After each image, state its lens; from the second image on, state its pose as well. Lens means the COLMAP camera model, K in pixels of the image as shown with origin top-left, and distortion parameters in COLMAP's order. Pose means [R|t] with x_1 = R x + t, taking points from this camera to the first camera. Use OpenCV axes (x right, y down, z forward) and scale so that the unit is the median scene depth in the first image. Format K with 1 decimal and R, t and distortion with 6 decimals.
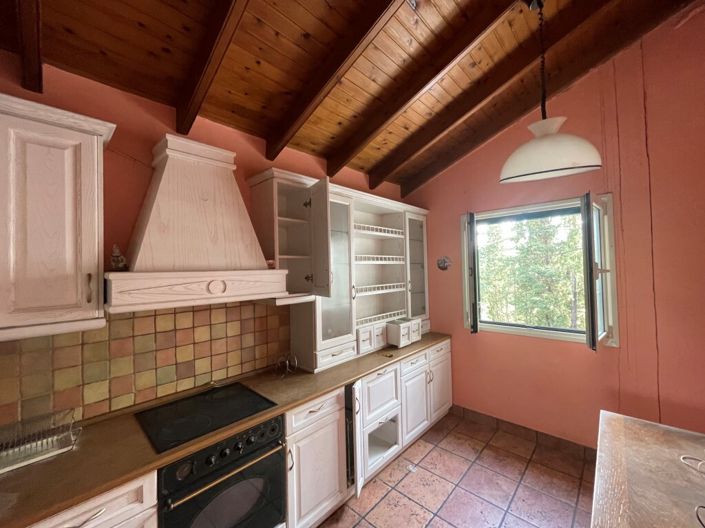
lens RADIAL K [[285.5, 0, 352.0], [0, 285.5, 262.5], [0, 0, 1]] dist [-0.002009, -0.000349]
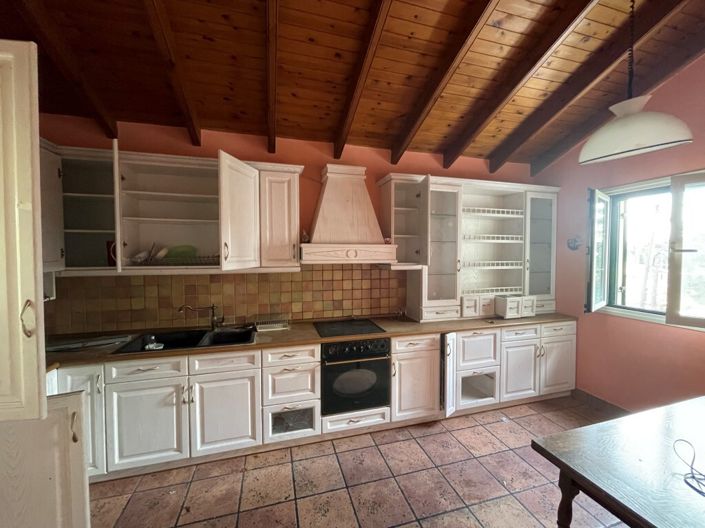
lens RADIAL K [[285.5, 0, 352.3], [0, 285.5, 262.8], [0, 0, 1]] dist [-0.002009, -0.000349]
pose [[0.857885, 0.039946, -0.512287, 0.310611], [-0.008192, 0.997910, 0.064096, 0.025346], [0.513777, -0.050790, 0.856419, -0.344368]]
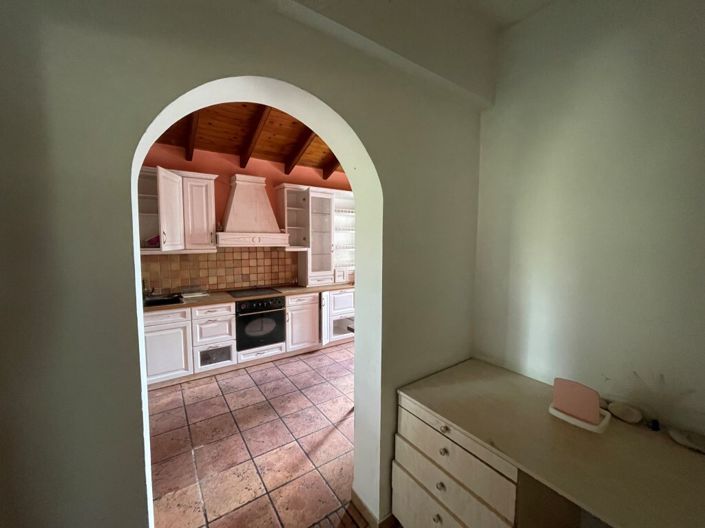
lens RADIAL K [[285.5, 0, 352.9], [0, 285.5, 262.7], [0, 0, 1]] dist [-0.002009, -0.000349]
pose [[0.978950, 0.046680, -0.198690, 0.644770], [-0.025394, 0.993787, 0.108364, -0.002366], [0.202514, -0.101038, 0.974053, -0.950089]]
